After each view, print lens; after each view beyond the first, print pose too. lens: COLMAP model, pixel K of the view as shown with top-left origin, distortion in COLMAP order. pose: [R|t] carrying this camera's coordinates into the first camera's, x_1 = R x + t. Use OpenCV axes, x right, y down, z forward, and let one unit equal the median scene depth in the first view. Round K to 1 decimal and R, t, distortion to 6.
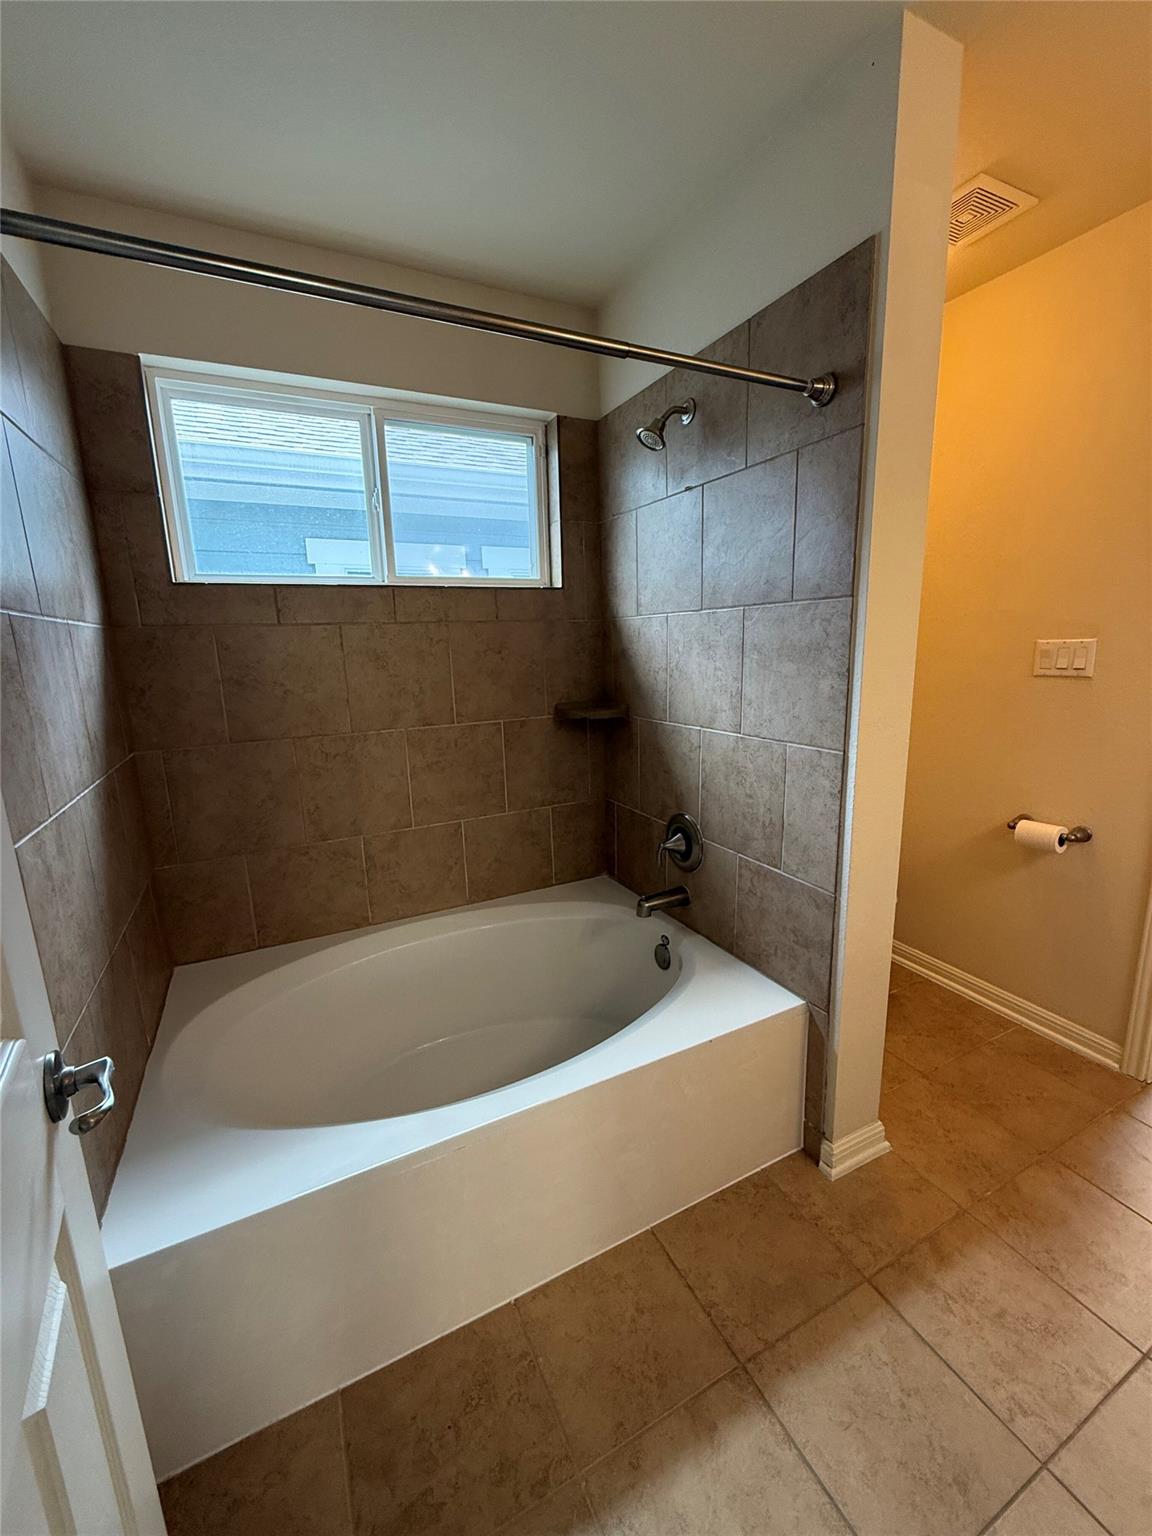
lens RADIAL K [[611.9, 0, 573.0], [0, 611.9, 760.6], [0, 0, 1]] dist [-0.001478, -0.000139]
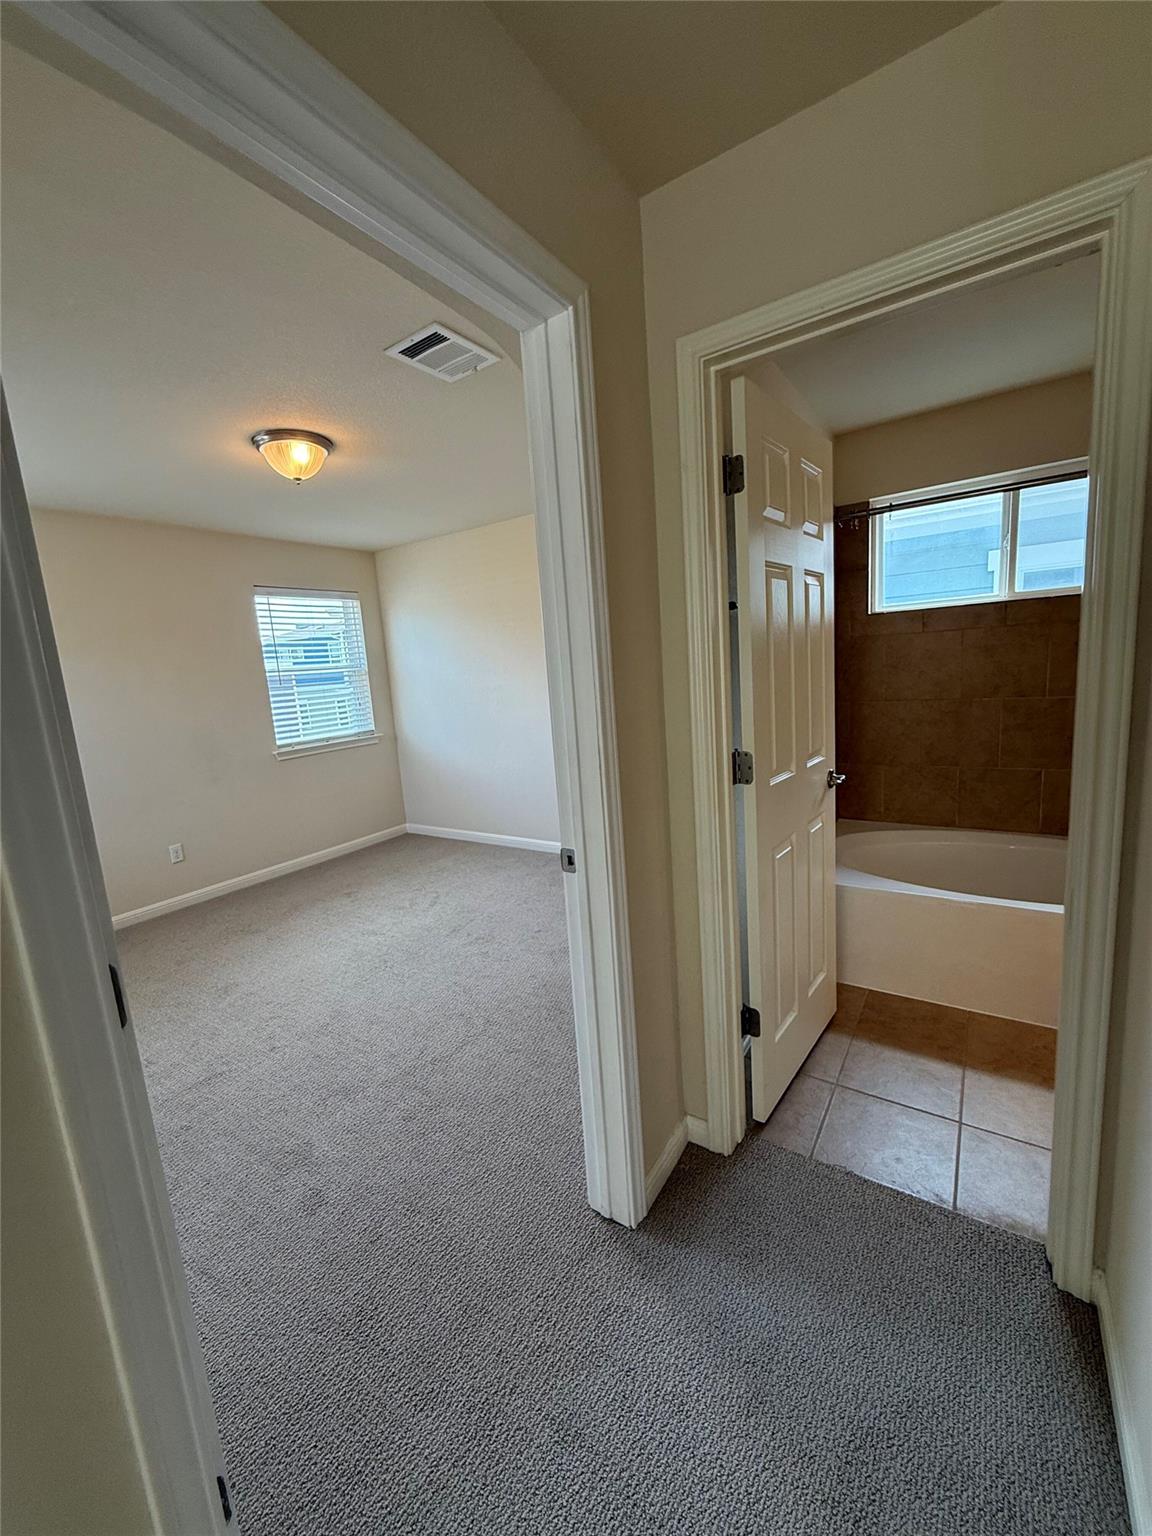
lens RADIAL K [[611.9, 0, 577.8], [0, 611.9, 767.5], [0, 0, 1]] dist [-0.001478, -0.000139]
pose [[0.509422, 0.133565, -0.850088, 0.467094], [-0.111084, 0.989822, 0.088952, 0.093251], [0.853317, 0.049117, 0.519074, -0.606546]]
